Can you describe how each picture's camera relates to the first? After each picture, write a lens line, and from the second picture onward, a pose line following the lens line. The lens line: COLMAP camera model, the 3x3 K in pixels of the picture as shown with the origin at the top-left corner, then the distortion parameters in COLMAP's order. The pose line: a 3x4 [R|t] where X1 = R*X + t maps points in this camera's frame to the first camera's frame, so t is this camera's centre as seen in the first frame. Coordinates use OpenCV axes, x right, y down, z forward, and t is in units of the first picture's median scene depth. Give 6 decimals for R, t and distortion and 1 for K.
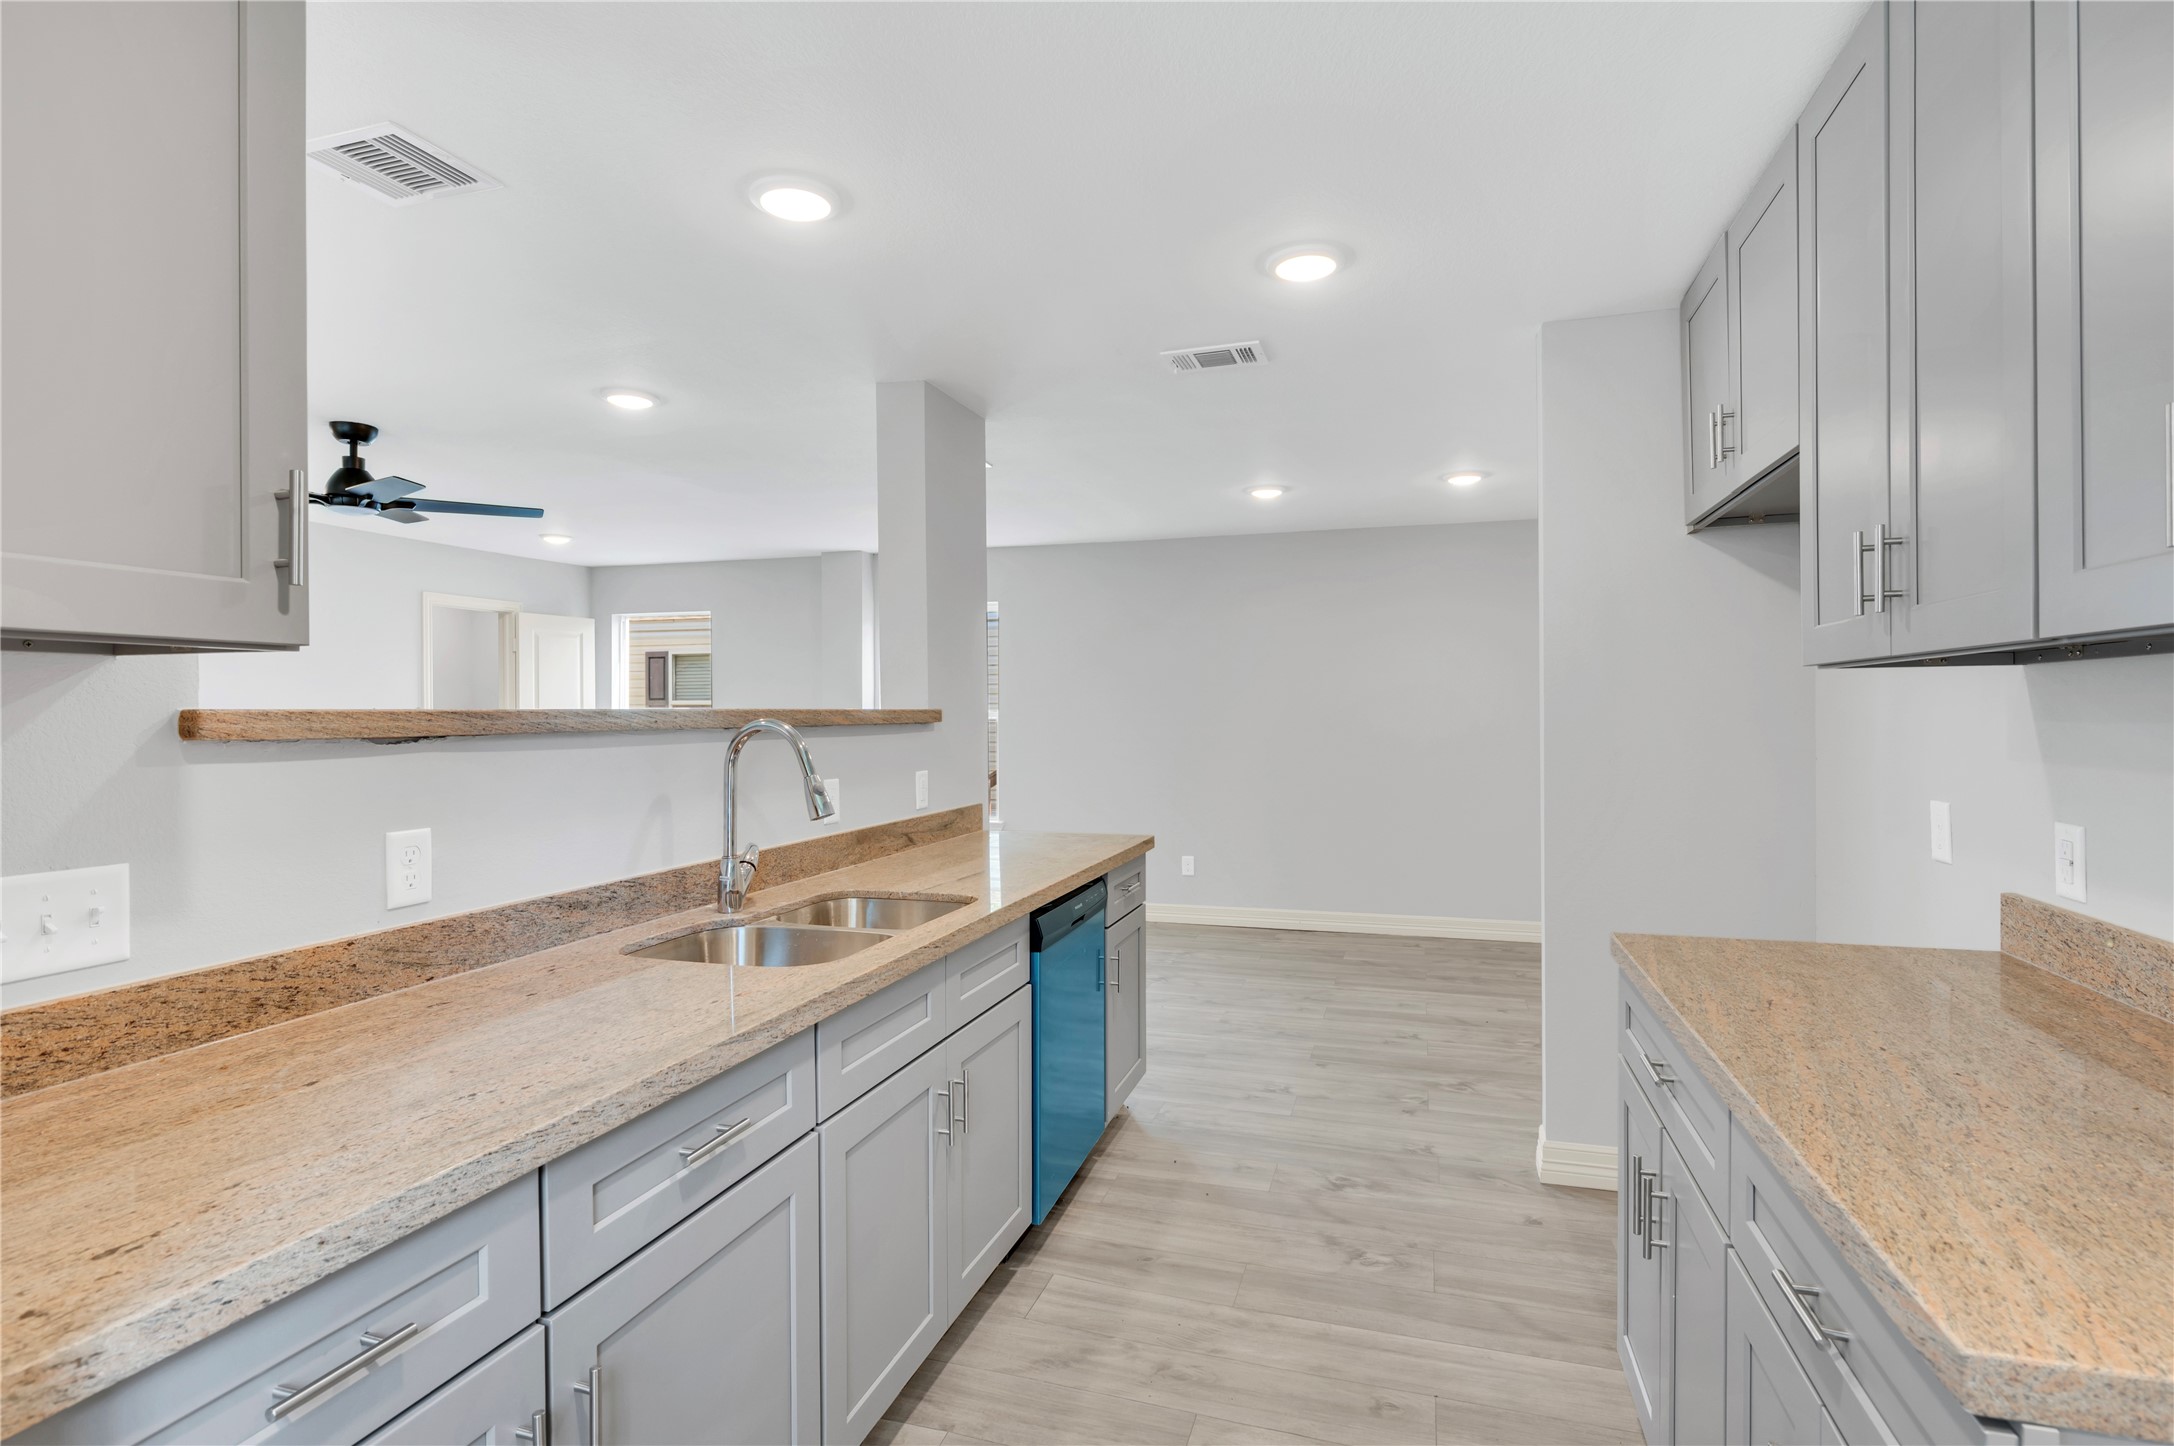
lens RADIAL K [[1034.0, 0, 1084.7], [0, 1034.0, 719.5], [0, 0, 1]] dist [-0.003917, -0.001626]
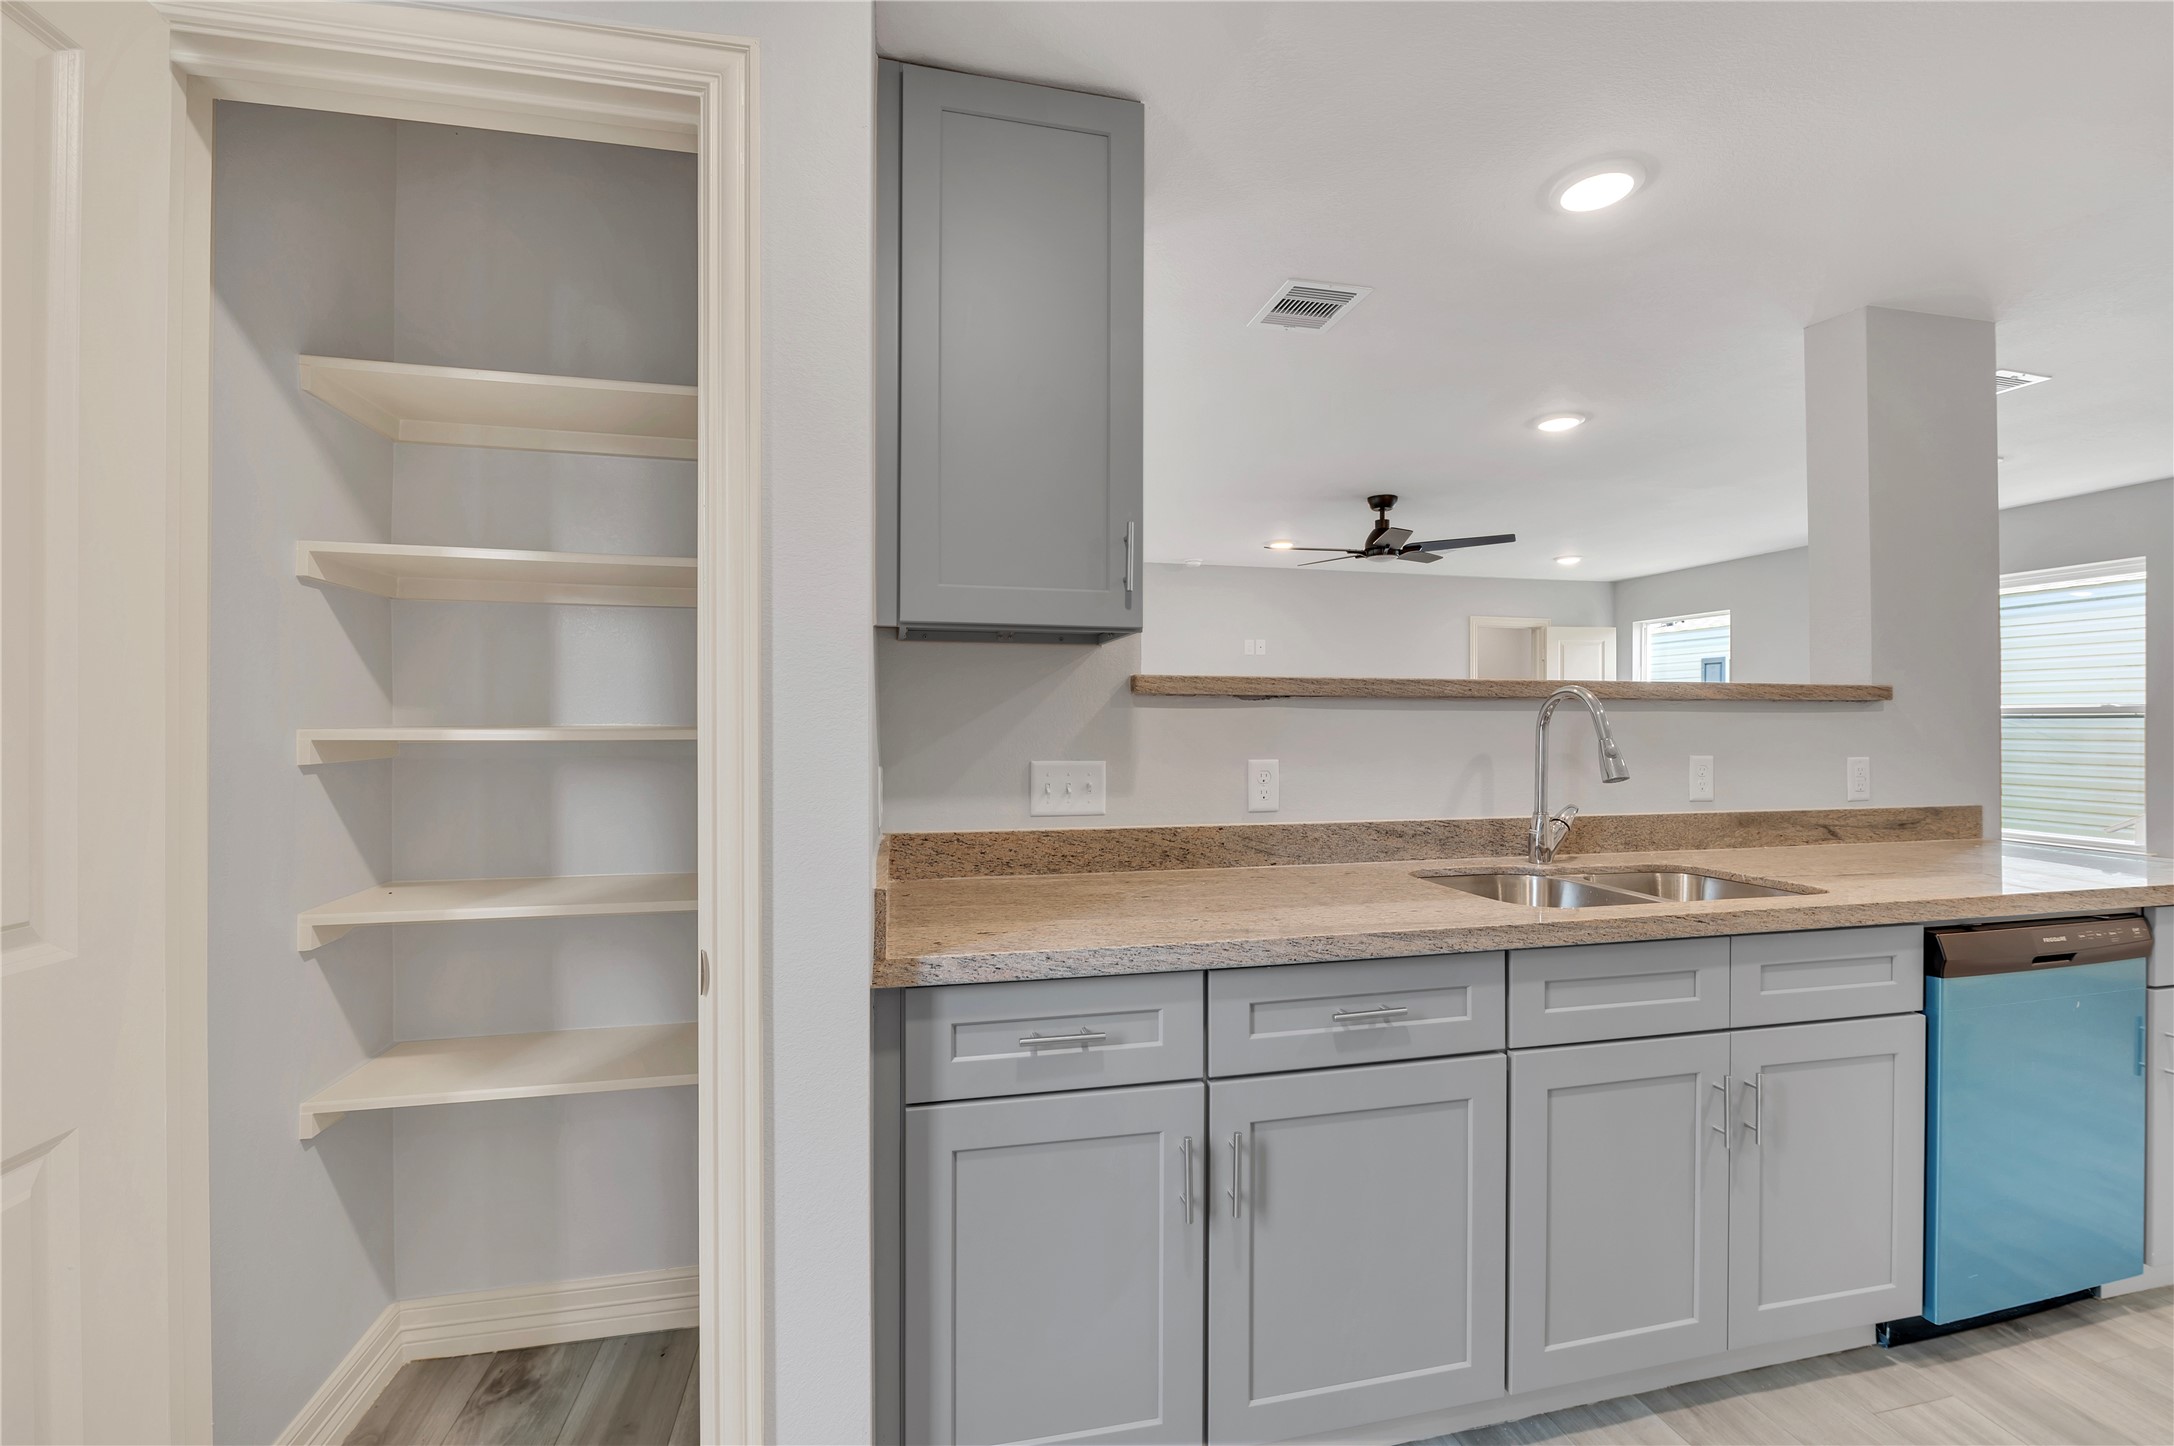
lens RADIAL K [[879.1, 0, 1090.3], [0, 879.1, 717.1], [0, 0, 1]] dist [-0.002728, -0.001312]
pose [[0.515956, 0.003913, -0.856606, 0.237692], [-0.011597, 0.999930, -0.002418, 0.043795], [0.856537, 0.011182, 0.515965, 0.122236]]
